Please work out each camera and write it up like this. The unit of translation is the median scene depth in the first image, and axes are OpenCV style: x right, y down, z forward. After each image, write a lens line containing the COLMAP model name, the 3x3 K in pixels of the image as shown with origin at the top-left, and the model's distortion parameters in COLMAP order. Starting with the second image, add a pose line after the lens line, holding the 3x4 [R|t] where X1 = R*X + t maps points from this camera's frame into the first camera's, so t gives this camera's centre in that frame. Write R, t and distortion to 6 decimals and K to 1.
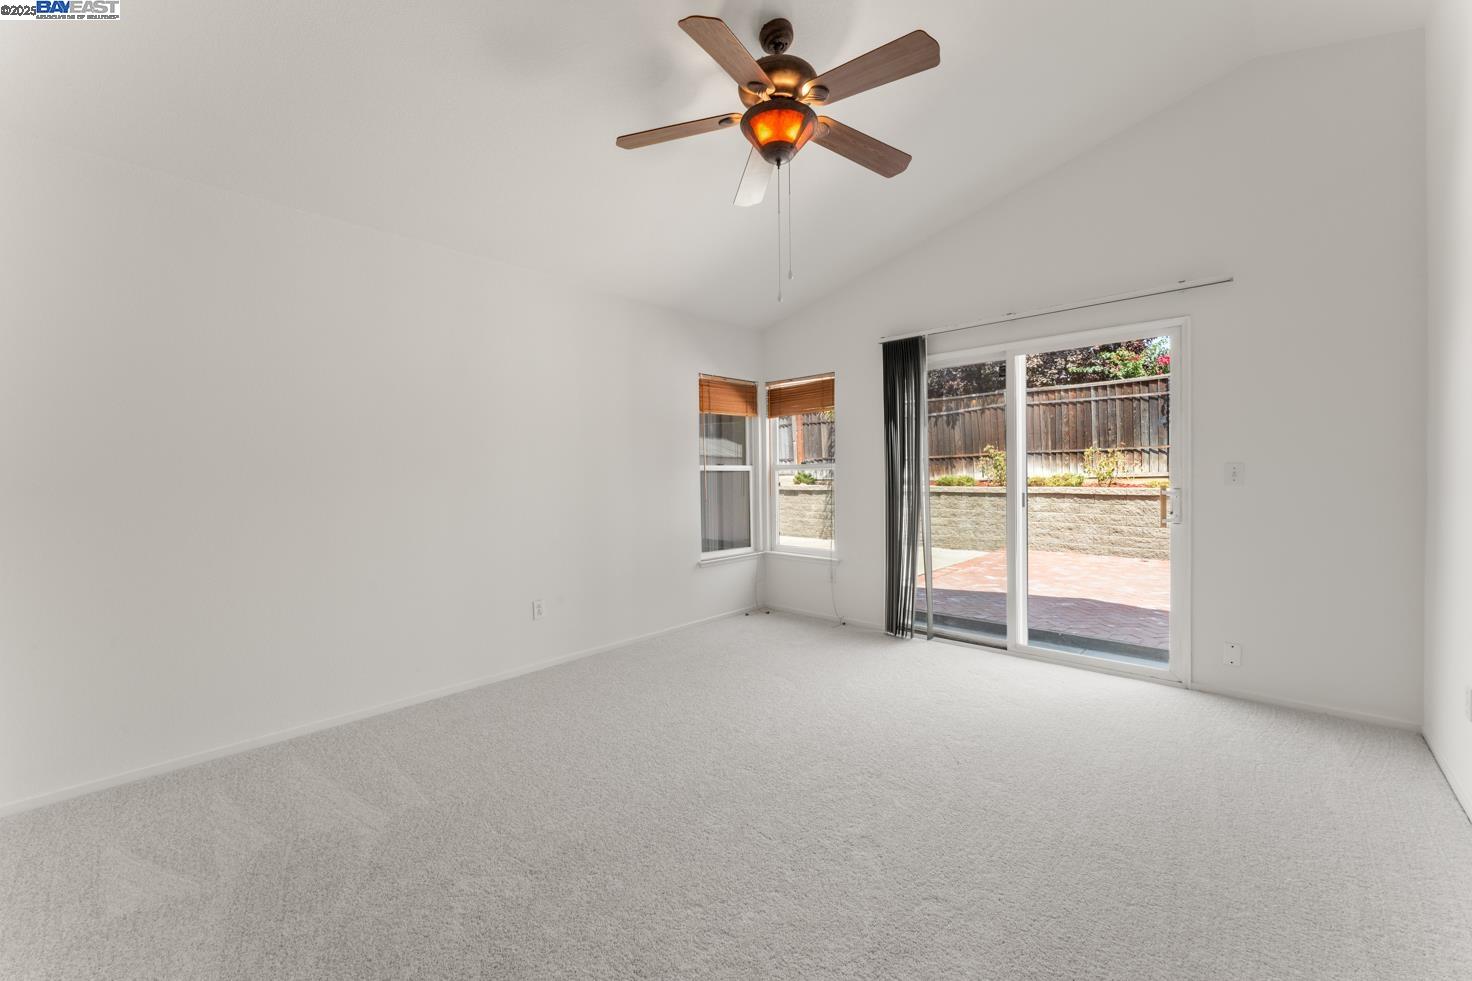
lens RADIAL K [[591.0, 0, 737.1], [0, 591.0, 481.9], [0, 0, 1]] dist [-0.004176, -0.000876]
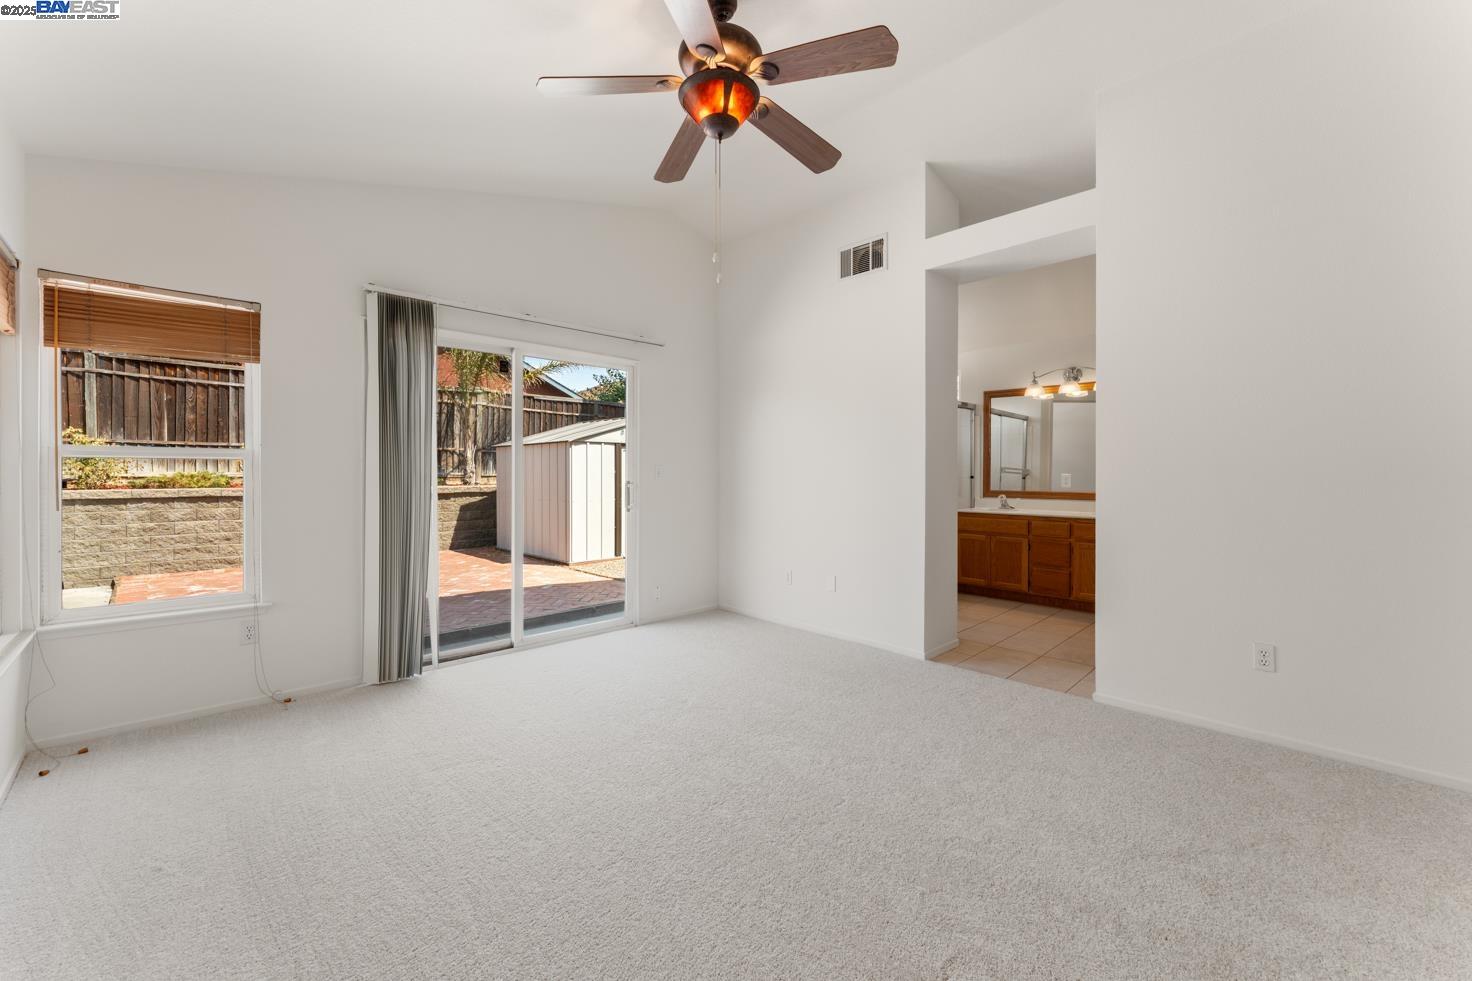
lens RADIAL K [[591.0, 0, 739.8], [0, 591.0, 474.9], [0, 0, 1]] dist [-0.004176, -0.000876]
pose [[0.043571, 0.007918, 0.999019, -0.221774], [0.007463, 0.999938, -0.008251, 0.001958], [-0.999022, 0.007816, 0.043509, 0.241935]]
